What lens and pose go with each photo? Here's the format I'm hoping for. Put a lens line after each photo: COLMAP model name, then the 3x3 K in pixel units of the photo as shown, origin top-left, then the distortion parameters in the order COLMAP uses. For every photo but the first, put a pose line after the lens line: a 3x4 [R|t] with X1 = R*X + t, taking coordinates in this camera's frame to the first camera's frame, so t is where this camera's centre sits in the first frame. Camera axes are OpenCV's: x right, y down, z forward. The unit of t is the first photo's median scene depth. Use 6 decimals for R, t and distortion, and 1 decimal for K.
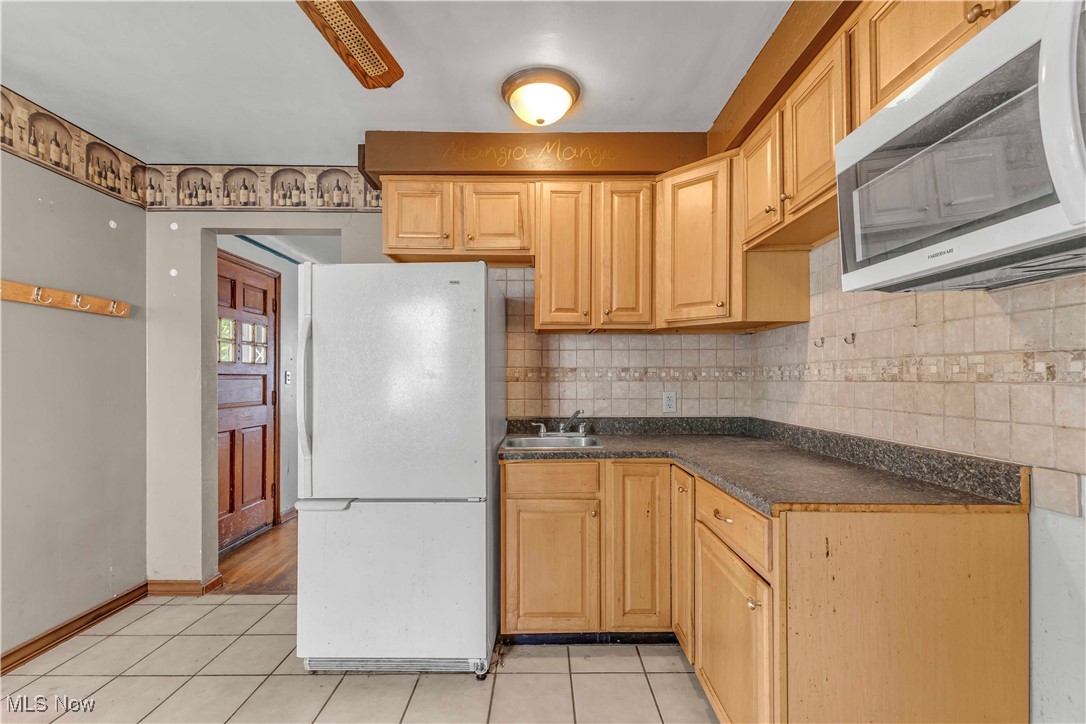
lens RADIAL K [[468.8, 0, 553.9], [0, 468.8, 372.2], [0, 0, 1]] dist [0.010165, -0.003445]
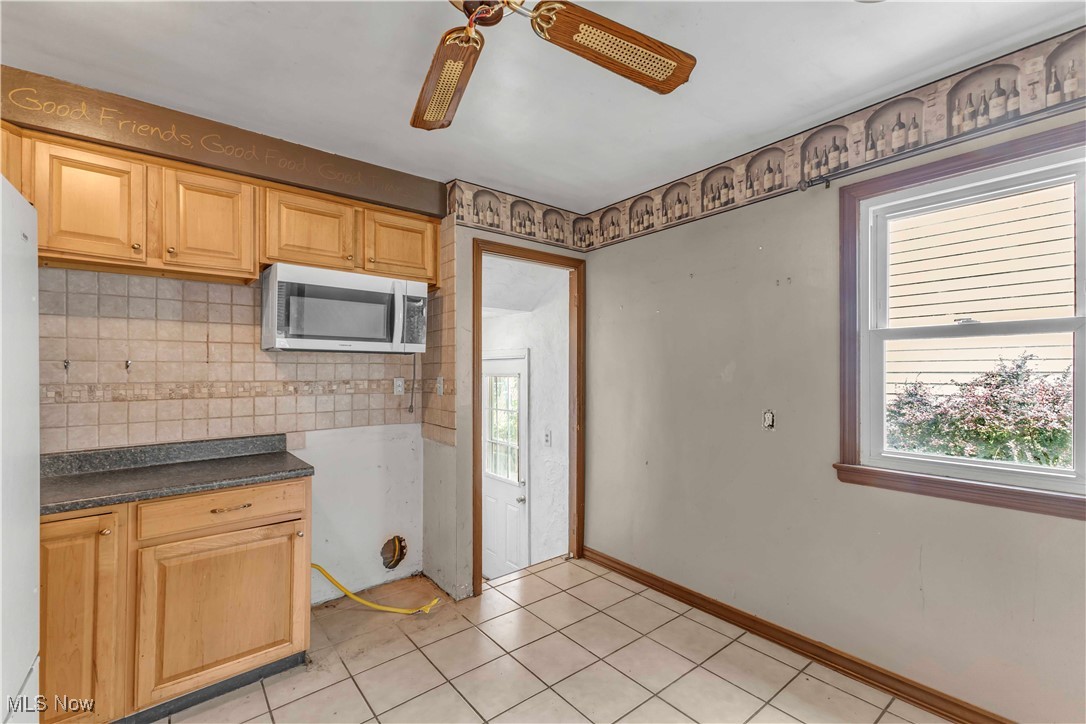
lens RADIAL K [[468.8, 0, 553.3], [0, 468.8, 365.9], [0, 0, 1]] dist [0.010165, -0.003445]
pose [[-0.625647, 0.012369, 0.780008, -1.160525], [-0.004120, 0.999808, -0.019159, -0.061189], [-0.780096, -0.015201, -0.625476, 1.078507]]
